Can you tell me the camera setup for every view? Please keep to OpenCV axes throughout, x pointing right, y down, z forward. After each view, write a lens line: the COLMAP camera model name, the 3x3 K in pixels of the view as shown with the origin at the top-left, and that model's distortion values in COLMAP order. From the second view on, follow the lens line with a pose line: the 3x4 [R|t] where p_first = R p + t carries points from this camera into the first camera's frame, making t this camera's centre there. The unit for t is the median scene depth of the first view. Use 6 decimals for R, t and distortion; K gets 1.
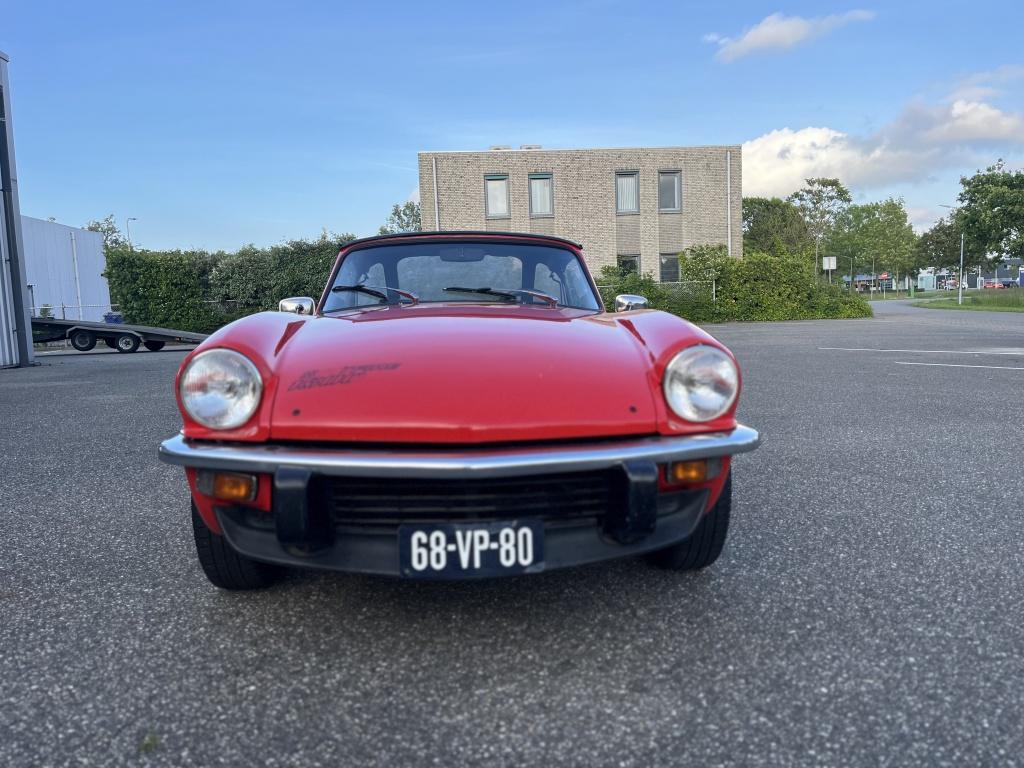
lens RADIAL K [[772.9, 0, 515.6], [0, 772.9, 382.7], [0, 0, 1]] dist [0.062806, -0.087271]
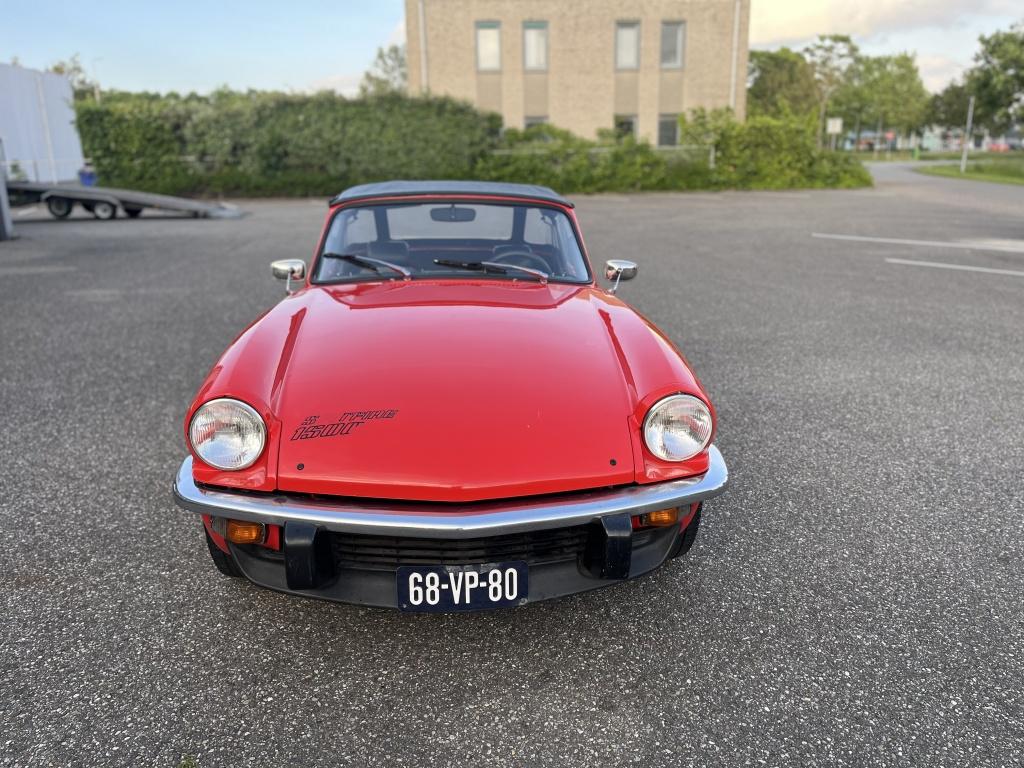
lens RADIAL K [[776.2, 0, 516.4], [0, 776.2, 383.2], [0, 0, 1]] dist [0.058993, -0.081788]
pose [[0.999746, 0.014850, 0.016928, -0.002912], [-0.017704, 0.982886, 0.183365, -0.248218], [-0.013916, -0.183618, 0.982899, -0.040803]]
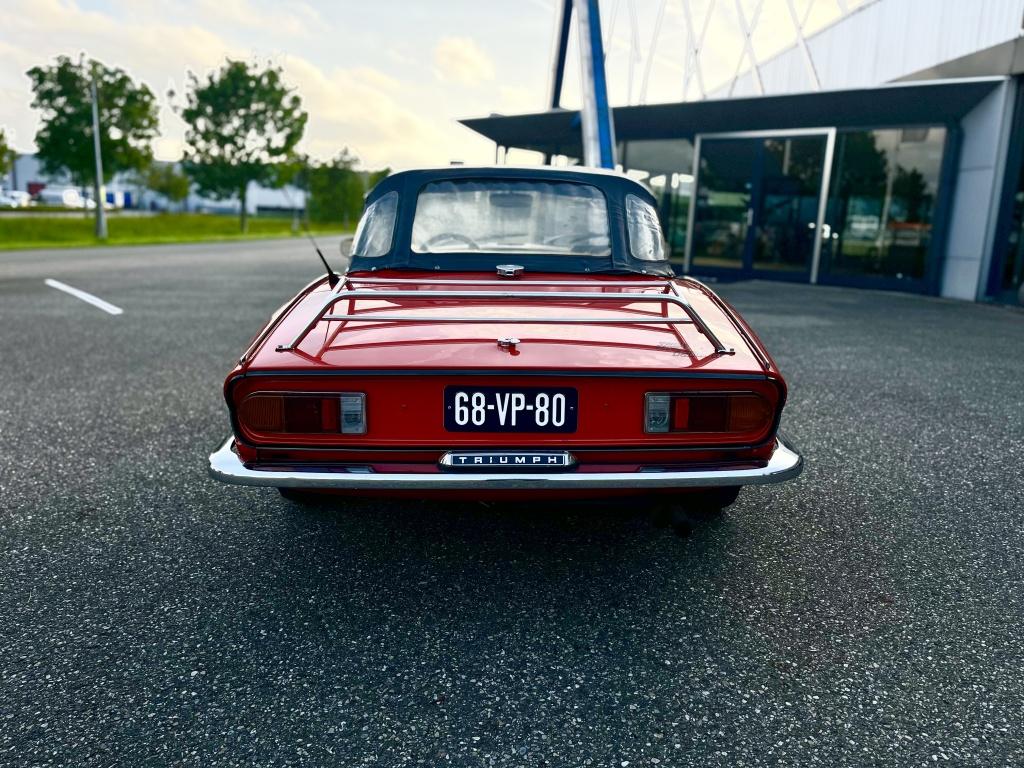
lens RADIAL K [[772.9, 0, 515.6], [0, 772.9, 382.7], [0, 0, 1]] dist [0.062806, -0.087271]
pose [[-0.997683, -0.018474, 0.065484, -0.270370], [0.001579, 0.955888, 0.293727, -0.429034], [-0.068021, 0.293150, -0.953644, 3.728965]]
